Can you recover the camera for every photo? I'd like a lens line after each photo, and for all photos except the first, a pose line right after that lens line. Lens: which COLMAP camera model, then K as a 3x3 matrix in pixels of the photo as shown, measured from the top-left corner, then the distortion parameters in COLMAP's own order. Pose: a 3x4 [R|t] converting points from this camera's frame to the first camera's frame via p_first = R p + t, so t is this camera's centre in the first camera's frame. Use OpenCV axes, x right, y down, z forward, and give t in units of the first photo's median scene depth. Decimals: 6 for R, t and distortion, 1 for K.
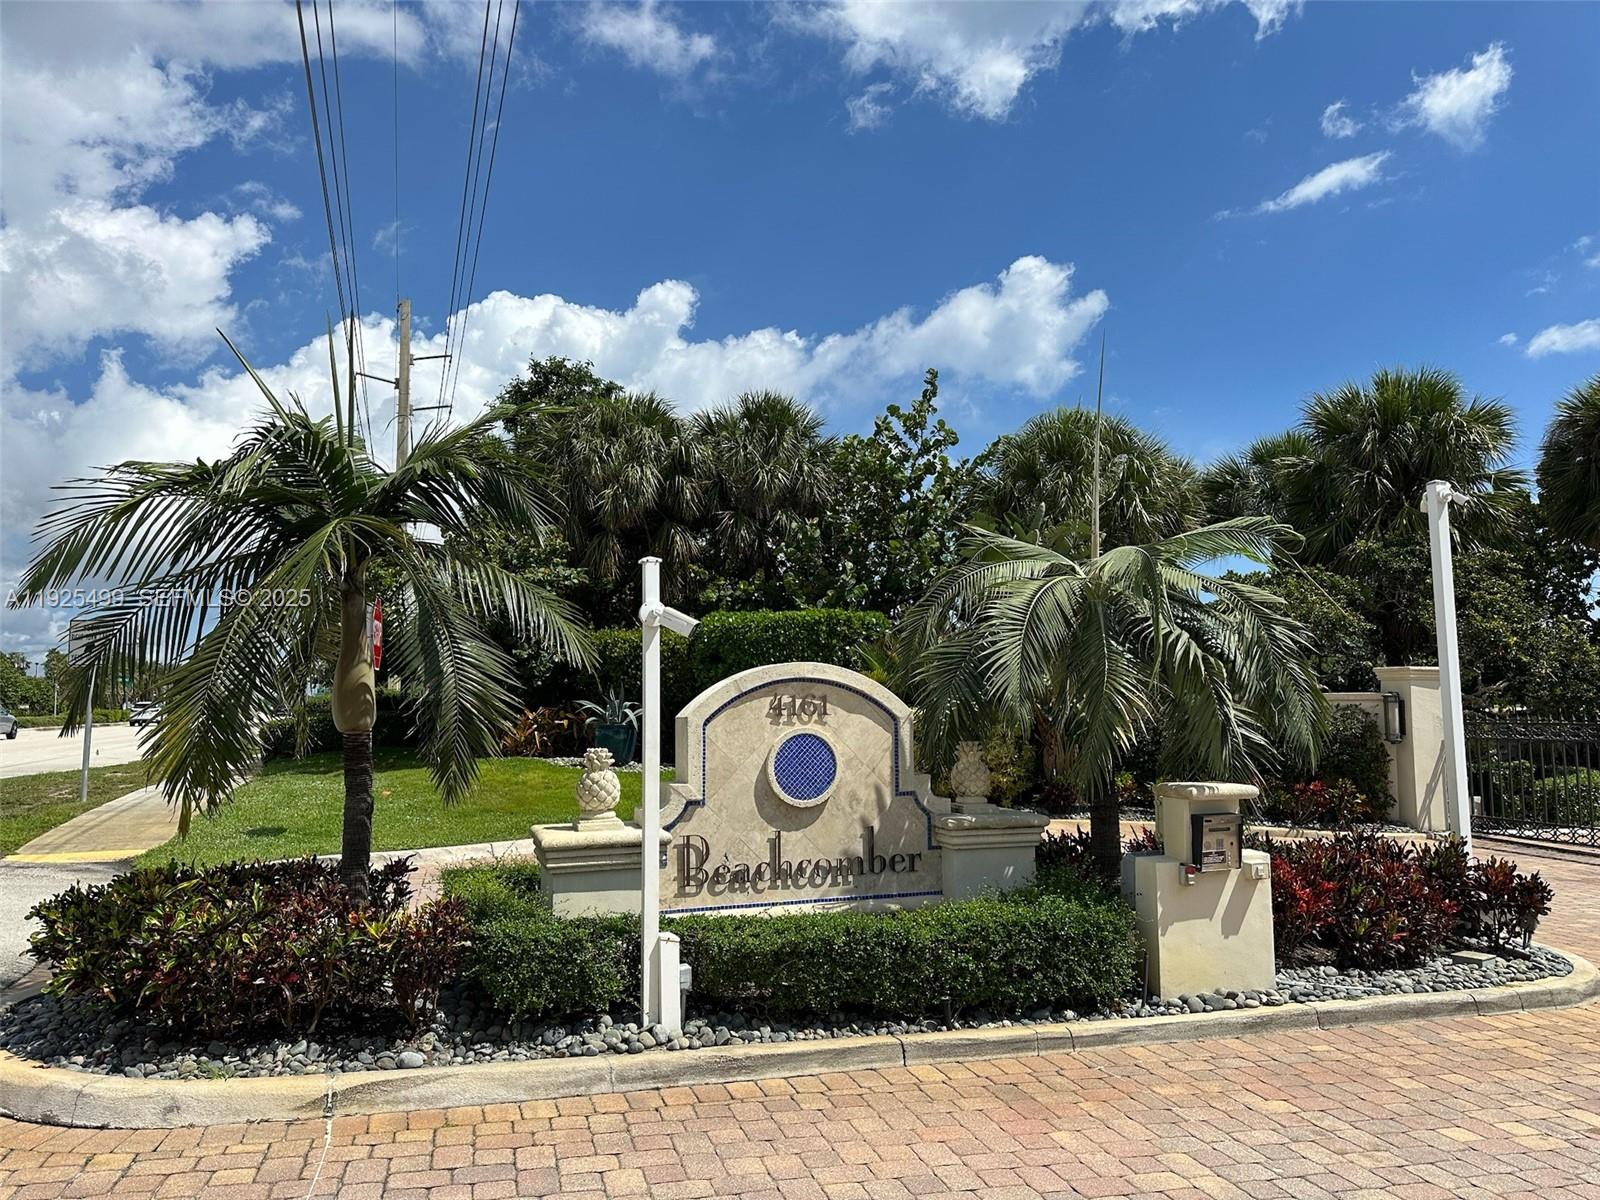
lens RADIAL K [[1128.0, 0, 798.5], [0, 1128.0, 603.5], [0, 0, 1]] dist [0.157225, -0.287642]
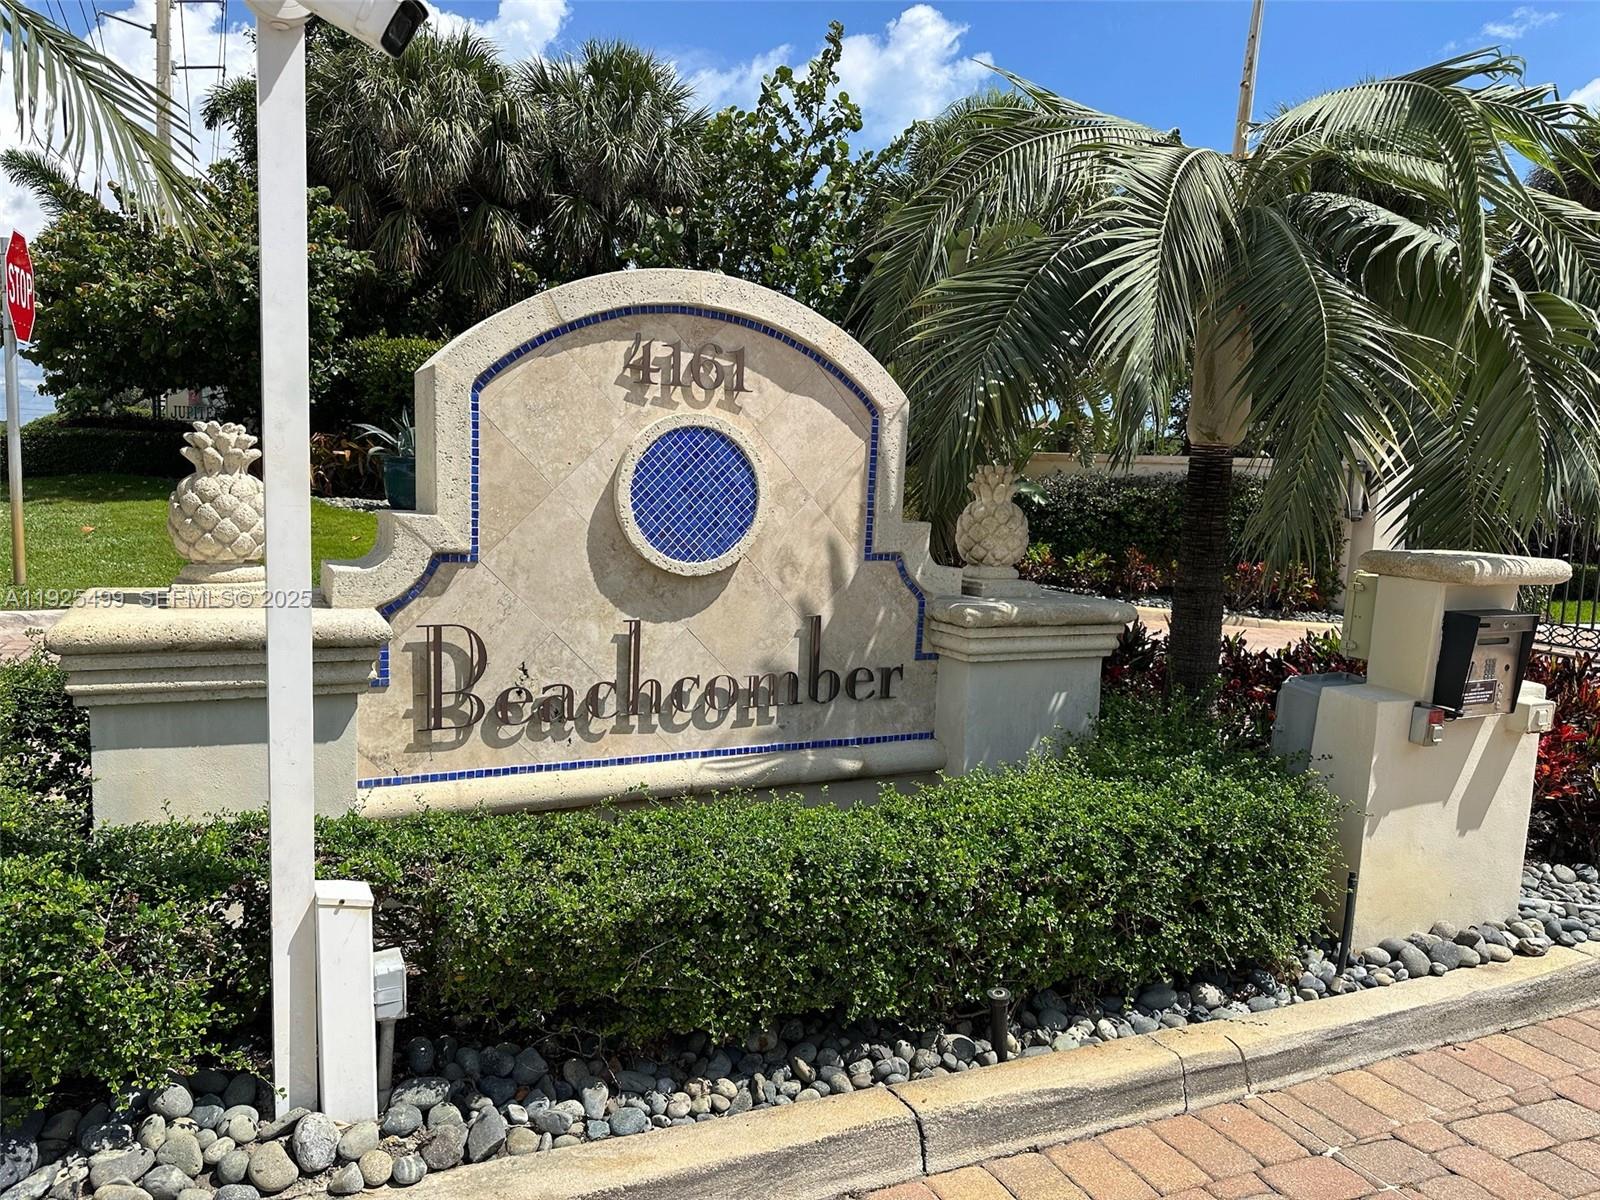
lens RADIAL K [[1128.0, 0, 798.5], [0, 1128.0, 603.5], [0, 0, 1]] dist [0.157225, -0.287642]
pose [[0.989447, 0.033839, 0.140890, -0.017206], [-0.061538, 0.978436, 0.197170, 0.091065], [-0.131180, -0.203760, 0.970193, 0.509623]]
